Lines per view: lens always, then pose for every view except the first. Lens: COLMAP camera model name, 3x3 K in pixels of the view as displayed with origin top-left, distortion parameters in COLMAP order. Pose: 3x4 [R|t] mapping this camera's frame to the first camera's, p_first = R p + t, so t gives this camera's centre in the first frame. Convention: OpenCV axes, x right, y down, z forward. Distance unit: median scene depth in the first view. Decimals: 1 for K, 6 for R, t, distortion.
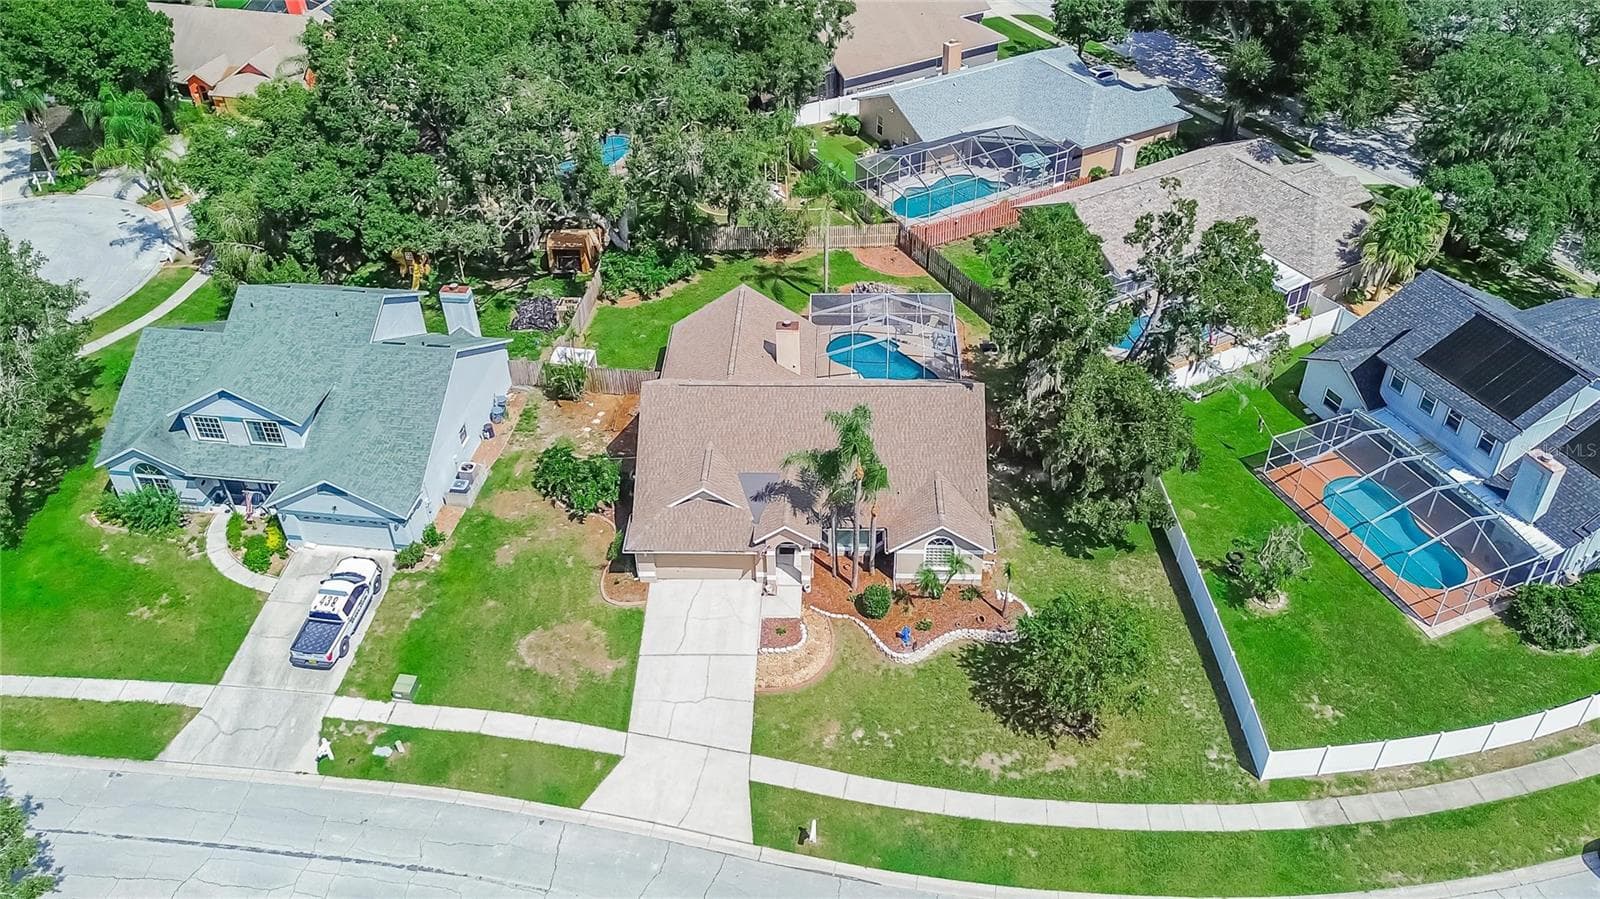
lens RADIAL K [[1307.3, 0, 800.0], [0, 1307.3, 449.5], [0, 0, 1]] dist [0.085300, -0.105159]
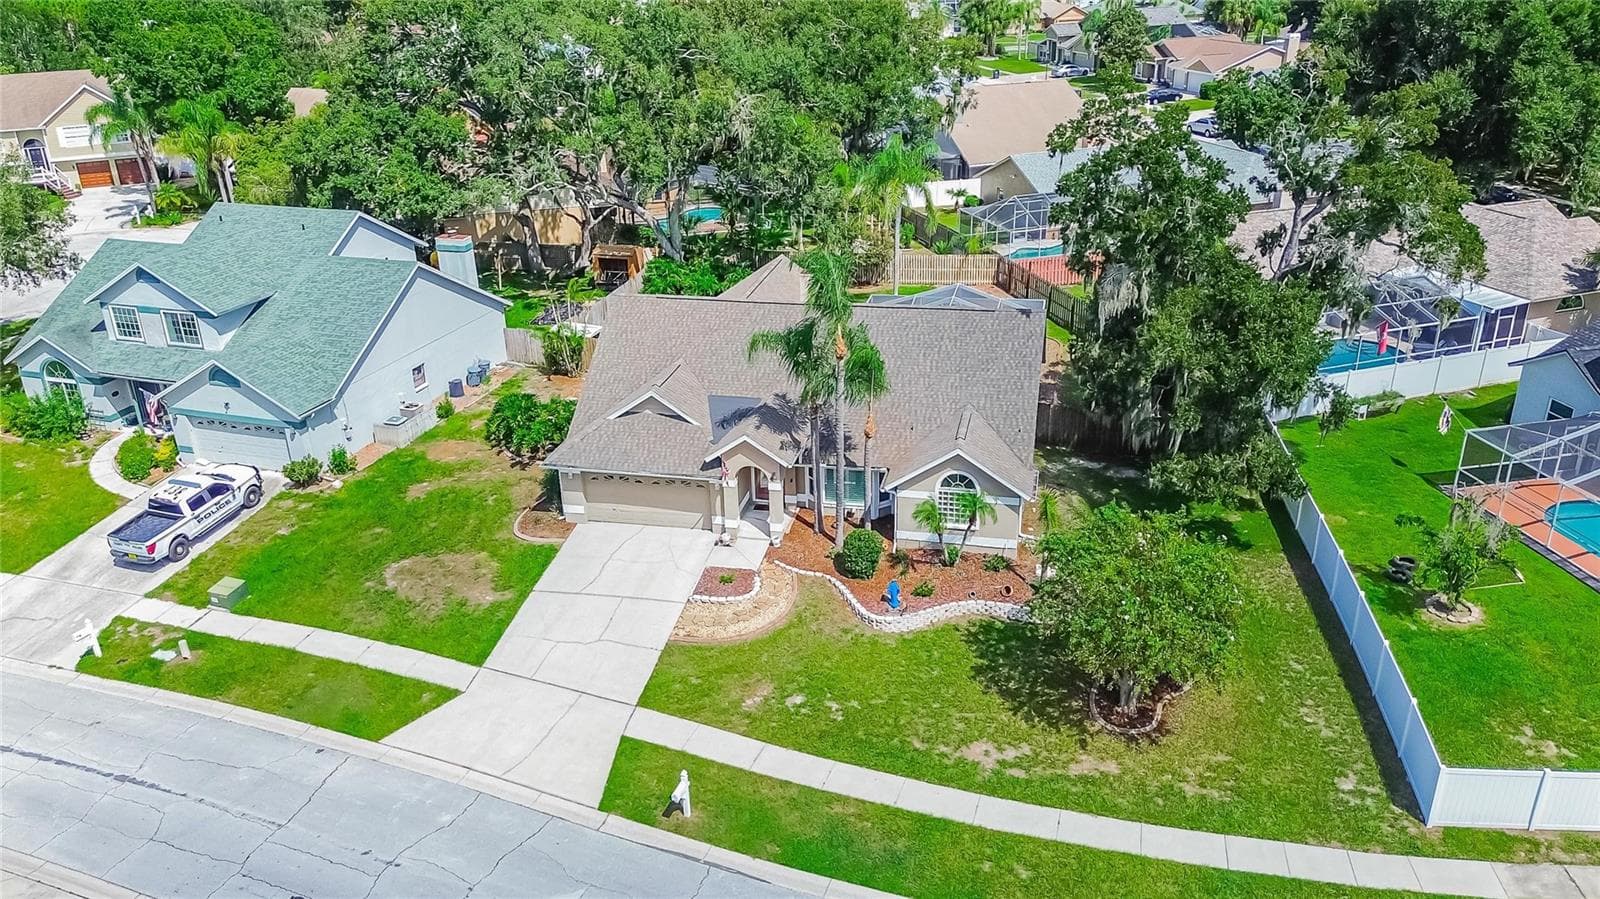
lens RADIAL K [[1275.1, 0, 777.3], [0, 1275.1, 473.3], [0, 0, 1]] dist [0.080219, -0.088944]
pose [[0.980259, 0.073141, -0.183693, 0.141312], [-0.114868, 0.966861, -0.228005, 0.242885], [0.160929, 0.244604, 0.956175, 0.317020]]
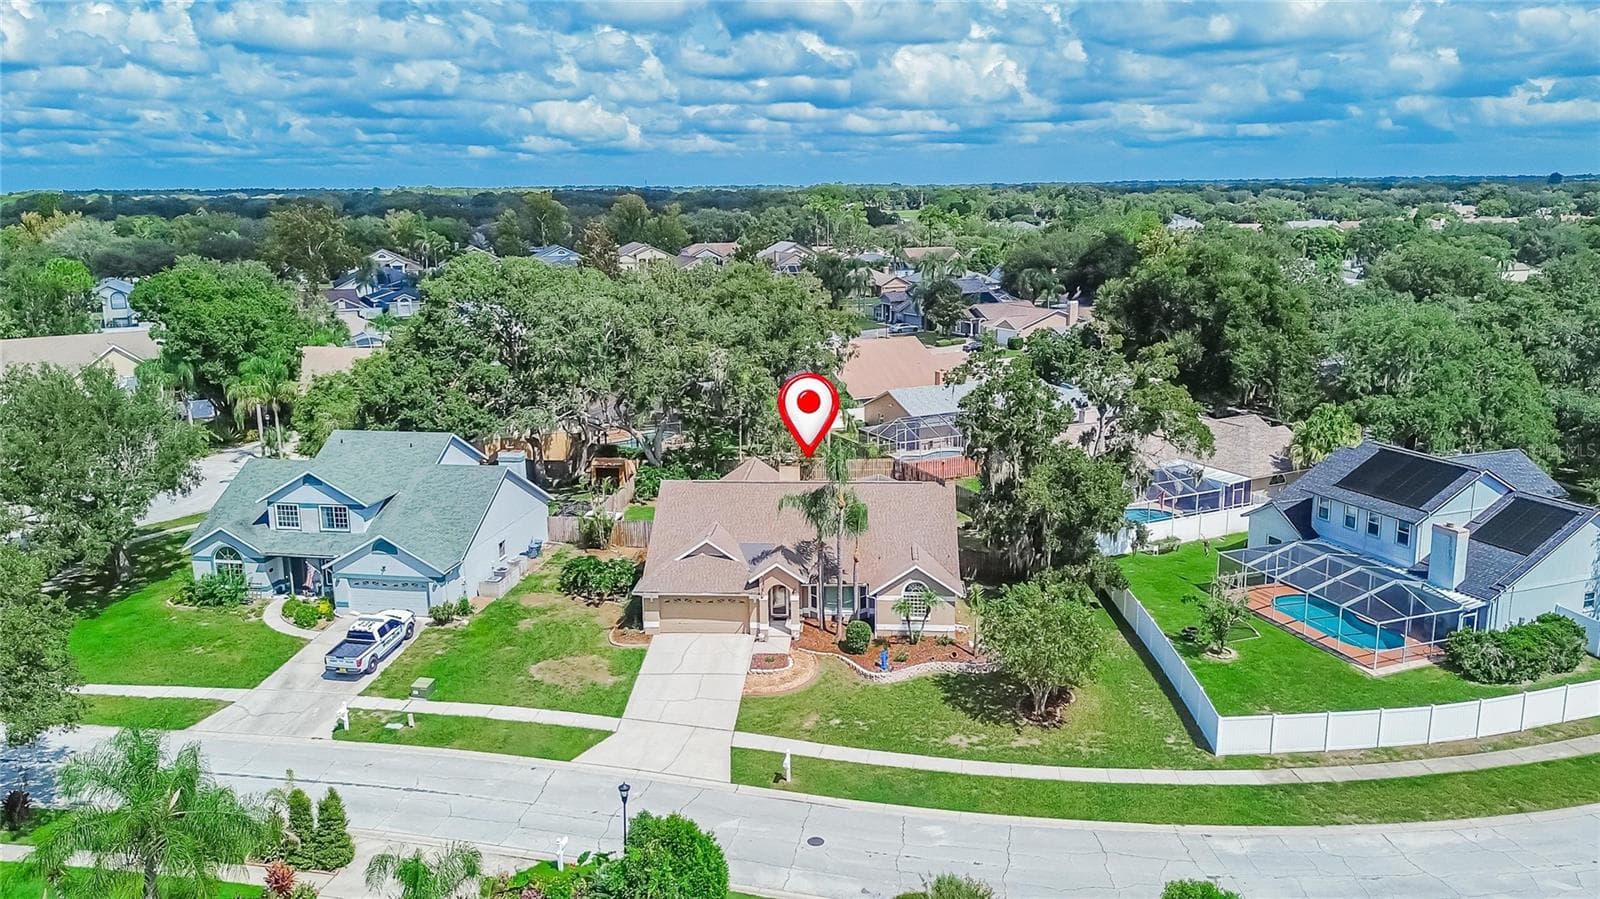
lens RADIAL K [[1275.7, 0, 796.5], [0, 1275.7, 424.2], [0, 0, 1]] dist [0.097858, -0.133535]
pose [[0.999145, 0.014237, -0.038816, 0.047072], [-0.030153, 0.893259, -0.448529, 0.446963], [0.028287, 0.449316, 0.892925, -0.040338]]
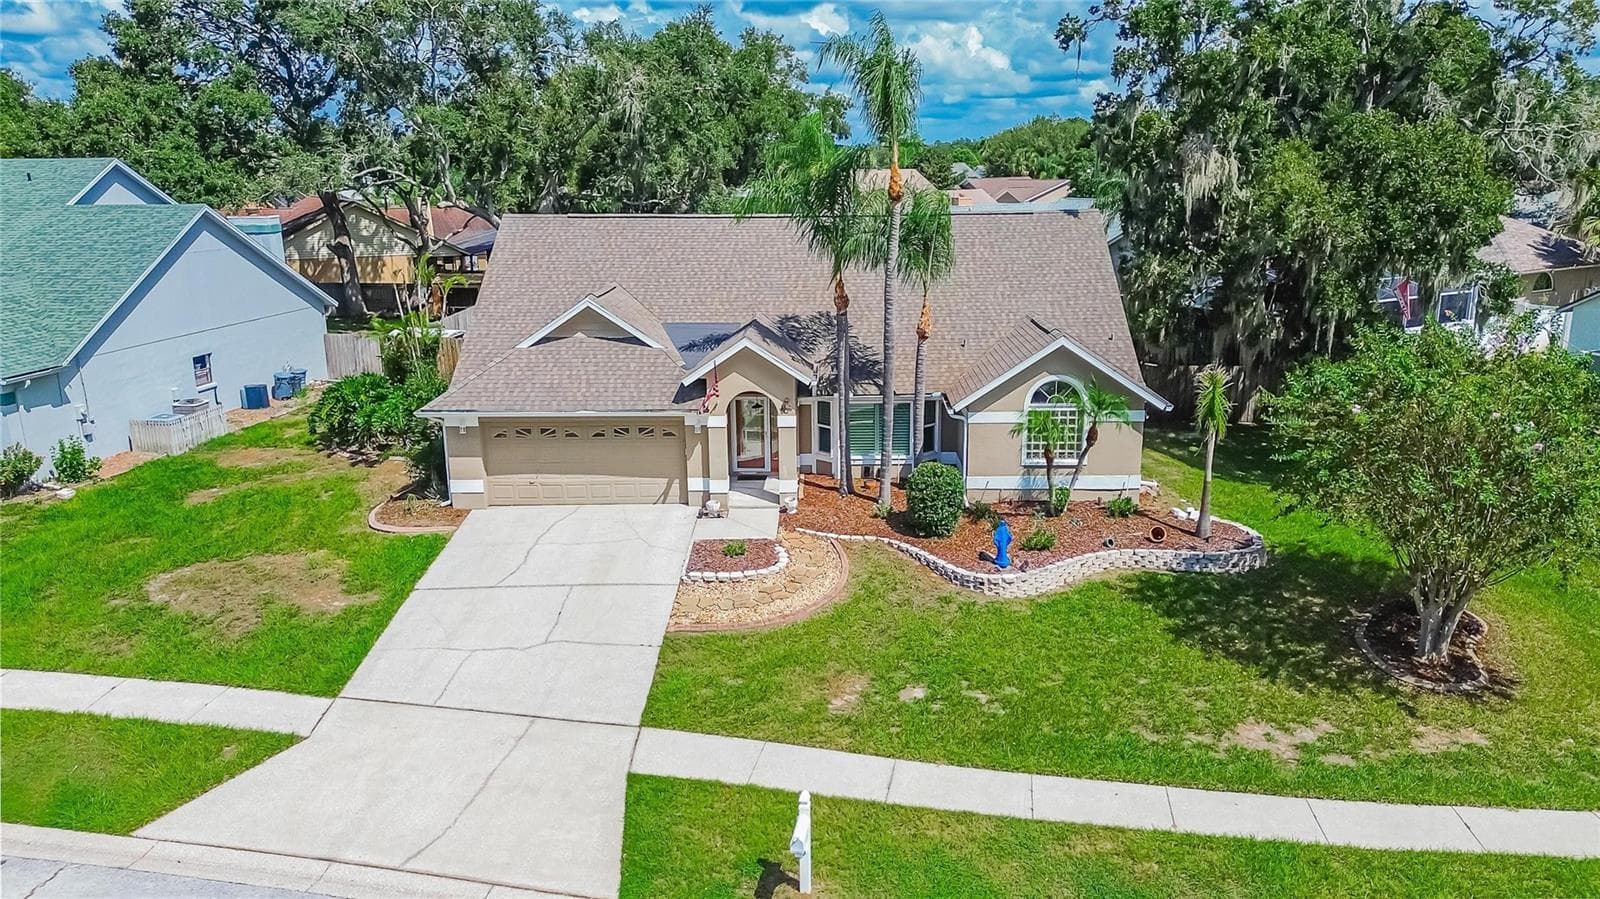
lens RADIAL K [[1197.0, 0, 816.2], [0, 1197.0, 452.2], [0, 0, 1]] dist [0.061026, -0.071791]
pose [[0.999749, 0.005217, 0.021768, 0.005674], [0.004226, 0.910989, -0.412408, 0.286047], [-0.021982, 0.412397, 0.910739, 0.605074]]
